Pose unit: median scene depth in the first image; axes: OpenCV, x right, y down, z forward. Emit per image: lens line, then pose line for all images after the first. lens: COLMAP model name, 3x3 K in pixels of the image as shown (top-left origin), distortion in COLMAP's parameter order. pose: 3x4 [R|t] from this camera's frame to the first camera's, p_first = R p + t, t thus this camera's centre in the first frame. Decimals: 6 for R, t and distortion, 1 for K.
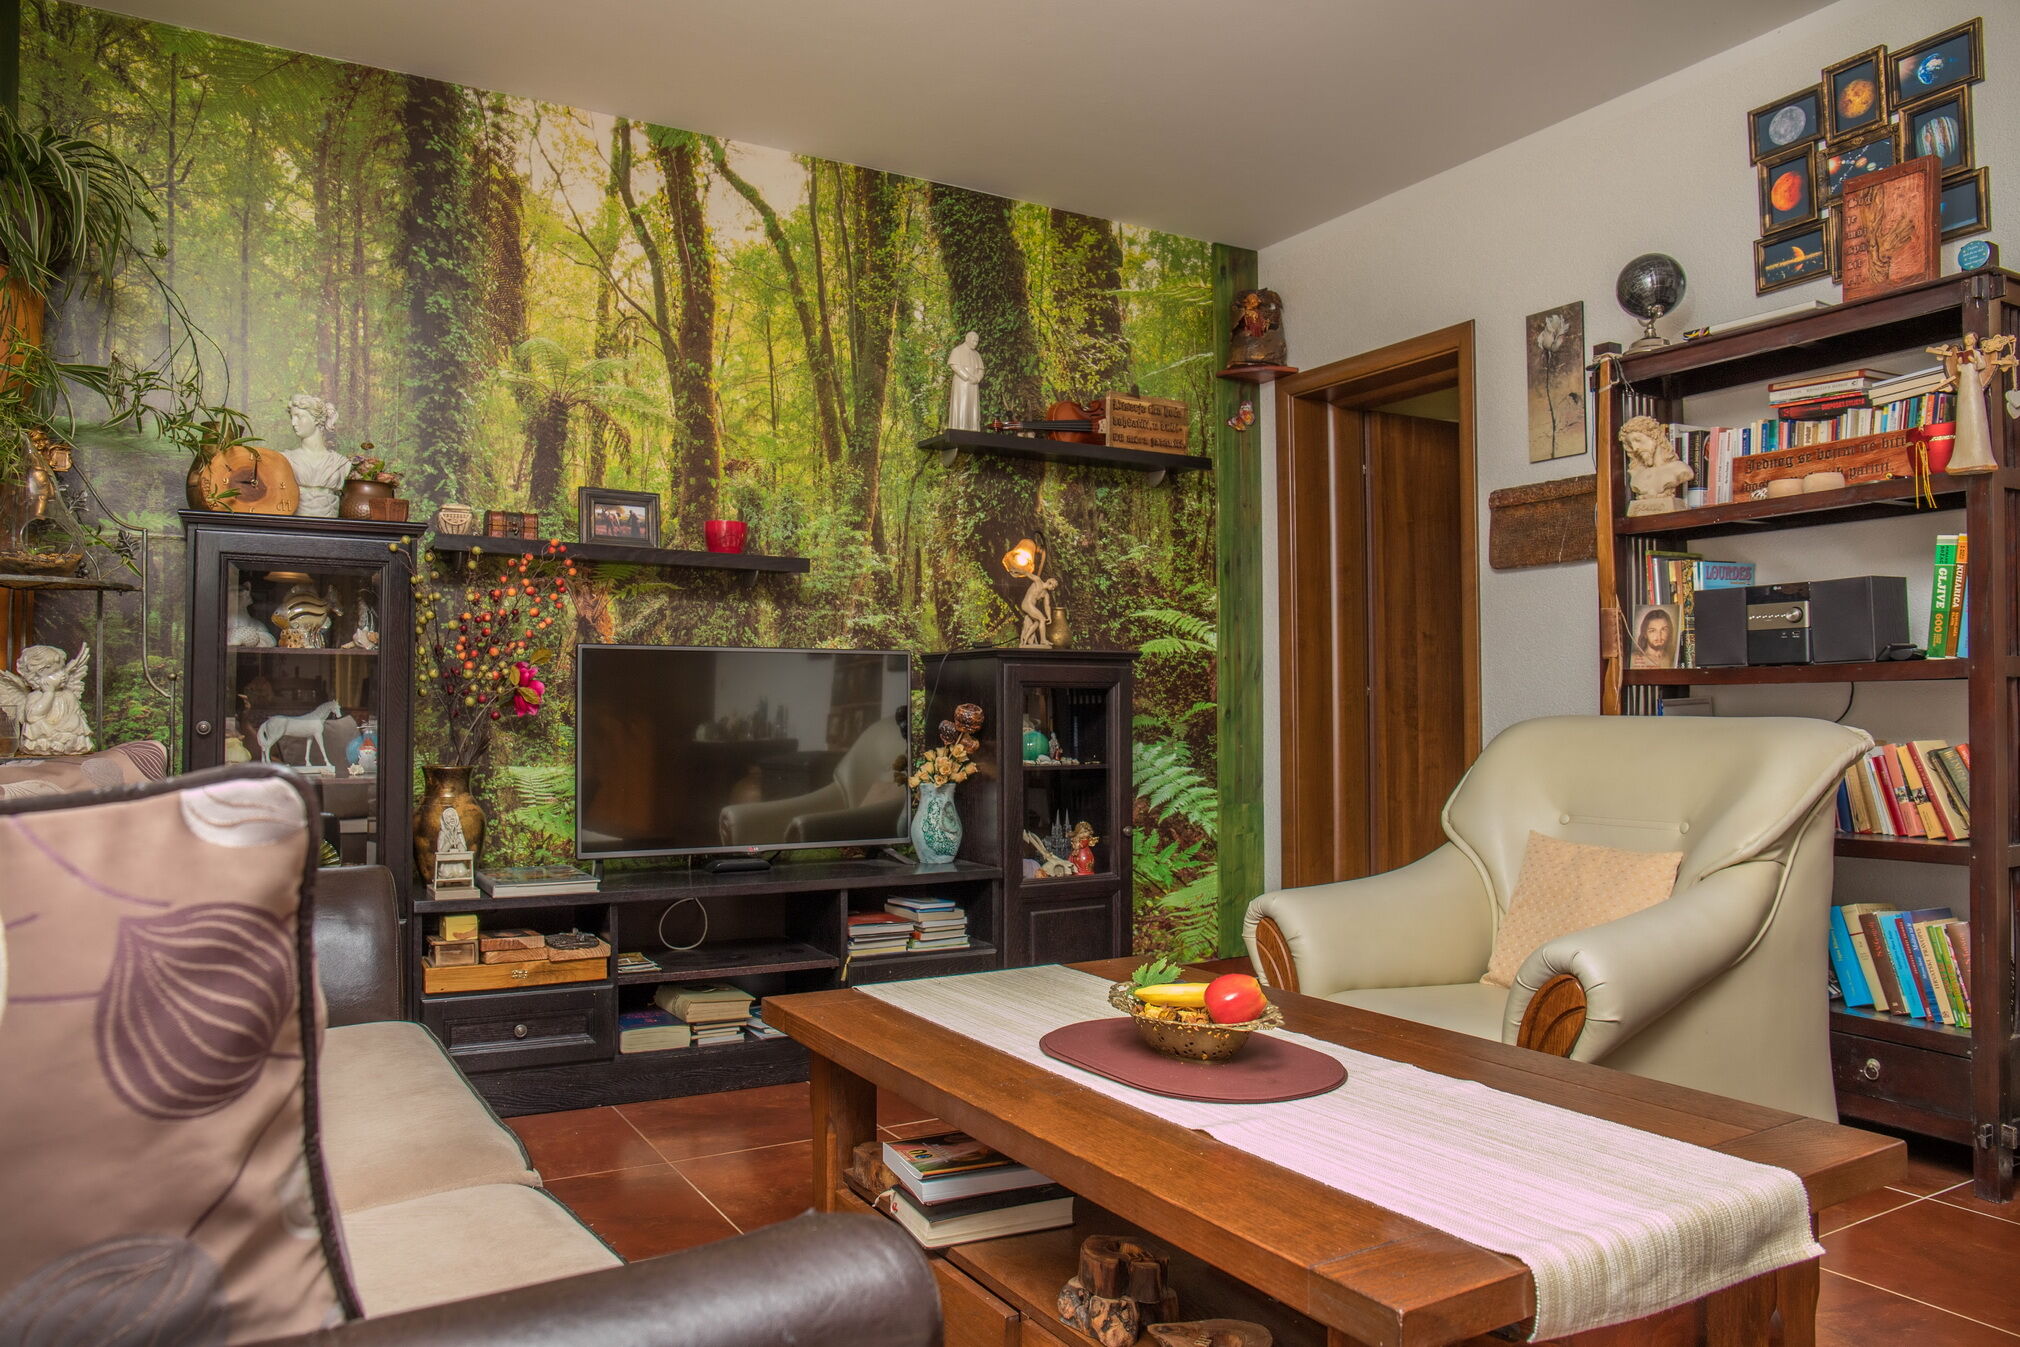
lens RADIAL K [[1387.0, 0, 1005.8], [0, 1387.0, 668.2], [0, 0, 1]] dist [-0.108784, 0.092866]
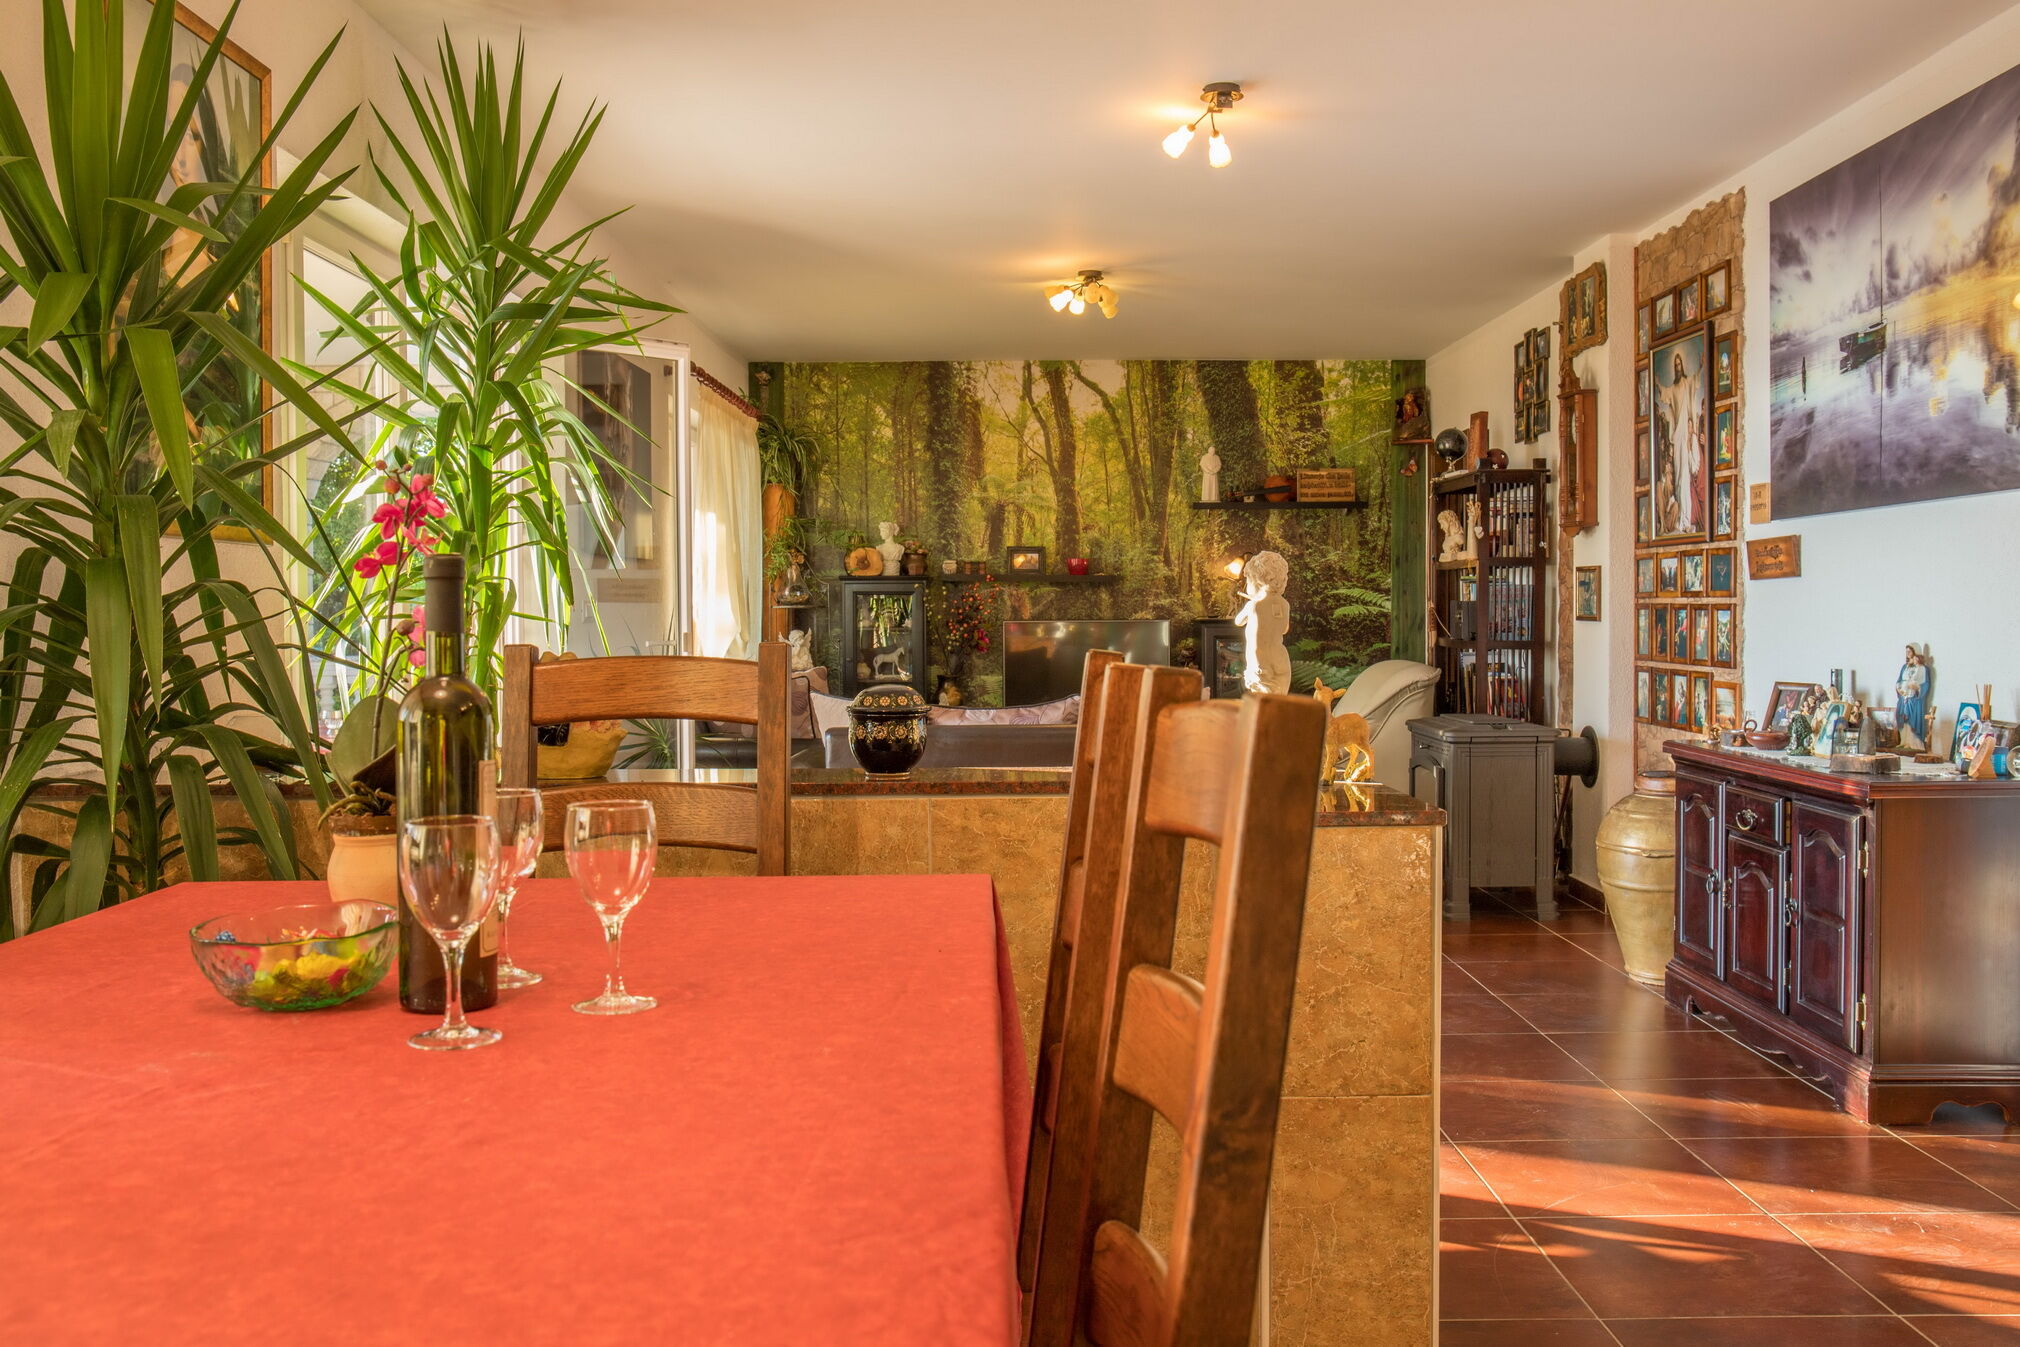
lens RADIAL K [[1786.2, 0, 1010.0], [0, 1786.2, 673.5], [0, 0, 1]] dist [-0.070470, 0.123713]
pose [[0.863437, 0.015984, -0.504203, 1.015239], [0.019915, 0.997639, 0.065730, -0.107511], [0.504063, -0.066795, 0.861080, -1.303615]]
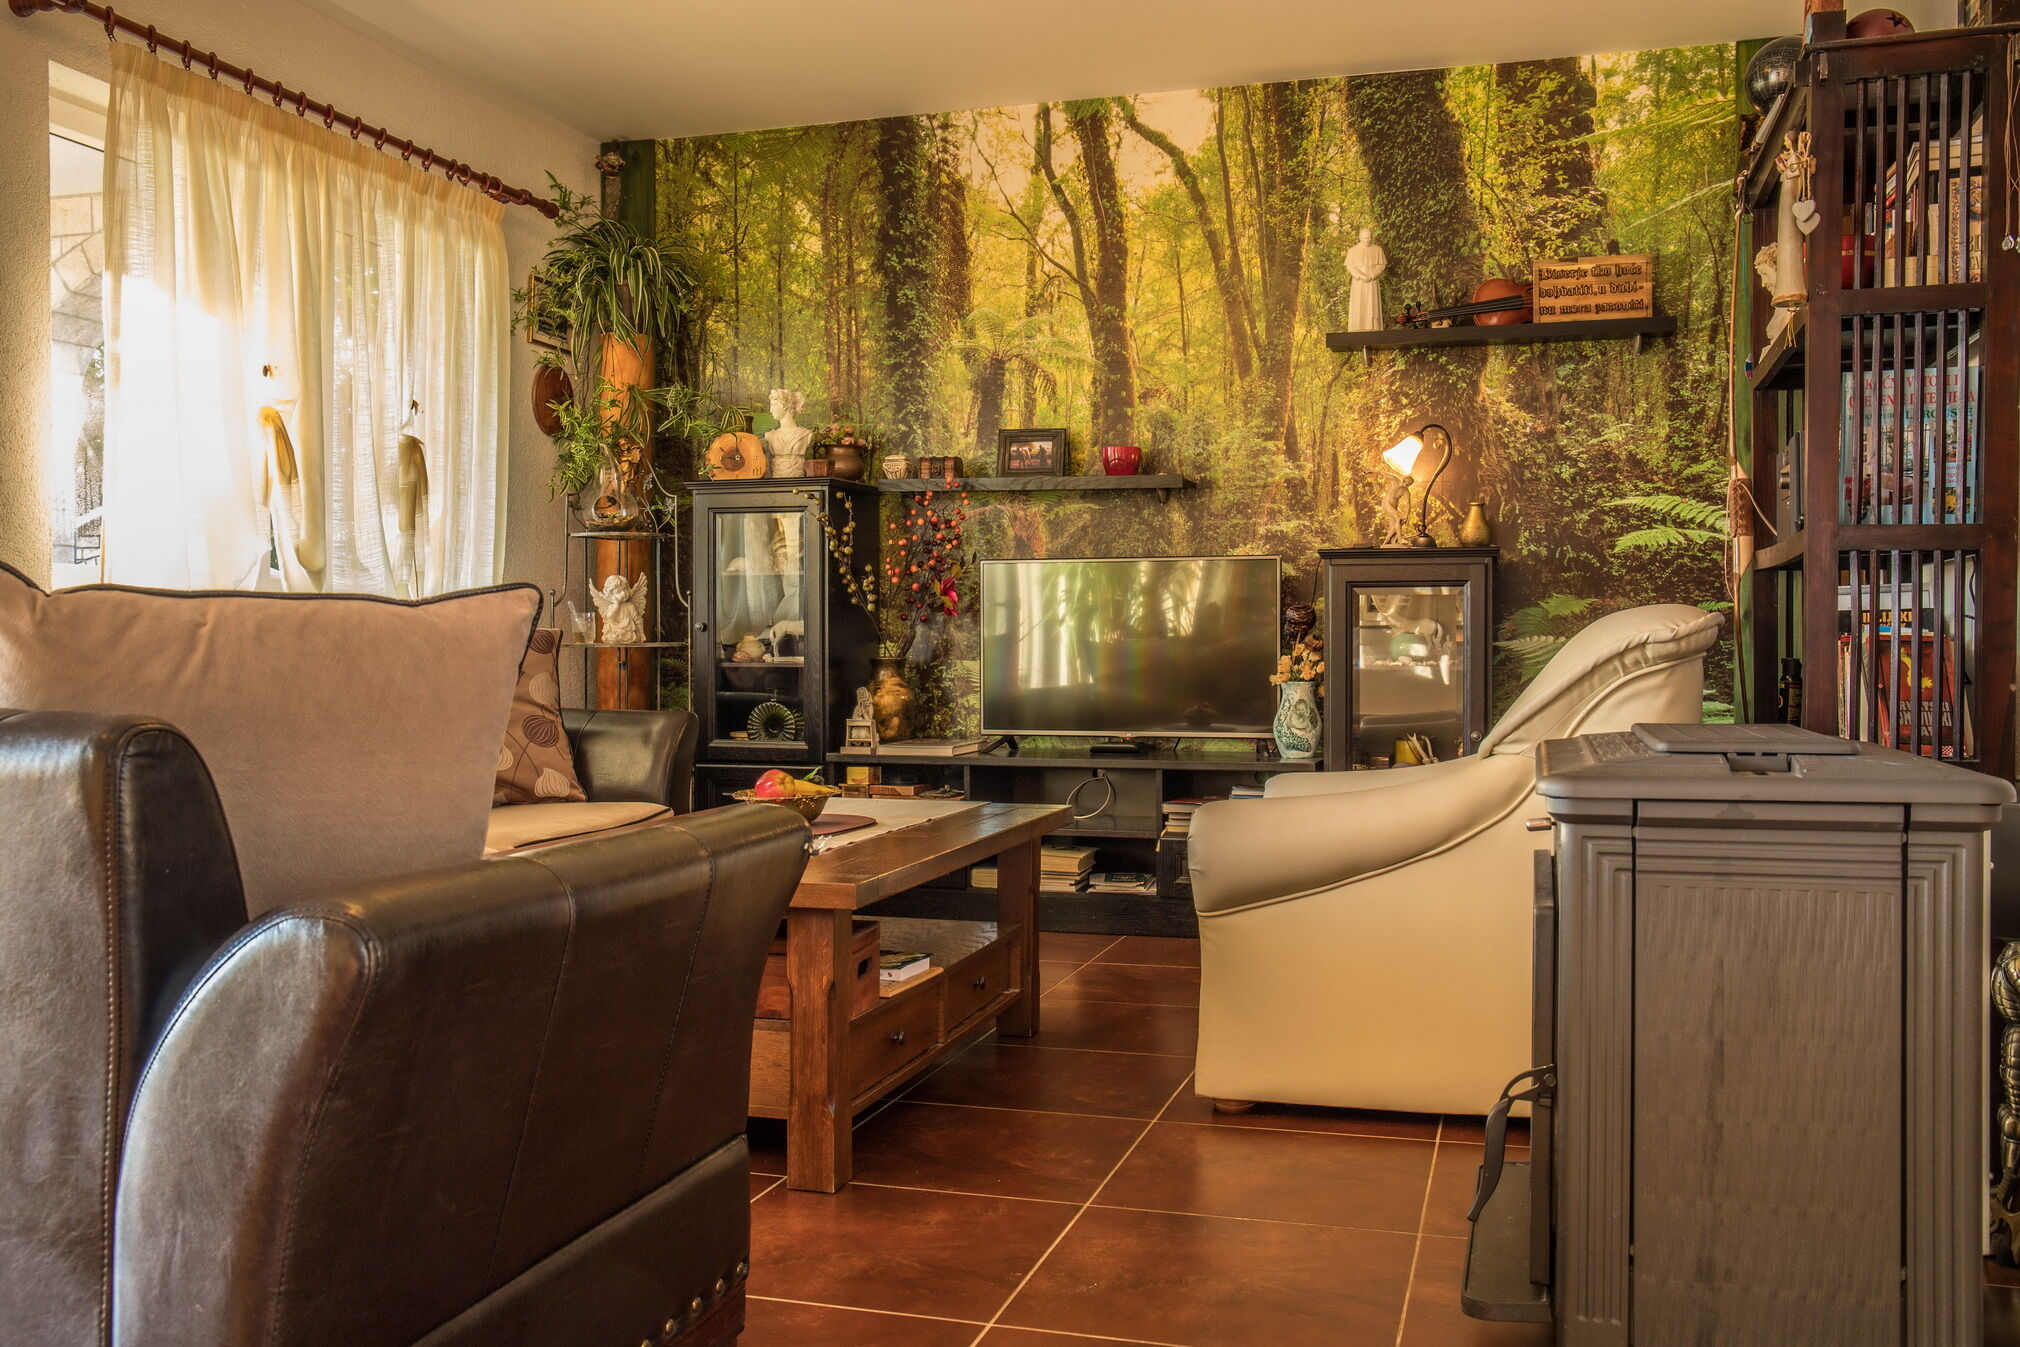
lens RADIAL K [[1754.7, 0, 1010.0], [0, 1754.7, 673.5], [0, 0, 1]] dist [-0.074178, 0.115251]
pose [[0.681888, 0.012961, -0.731342, 0.758489], [0.023635, 0.998931, 0.039740, 0.019316], [0.731075, -0.044383, 0.680852, -0.050429]]
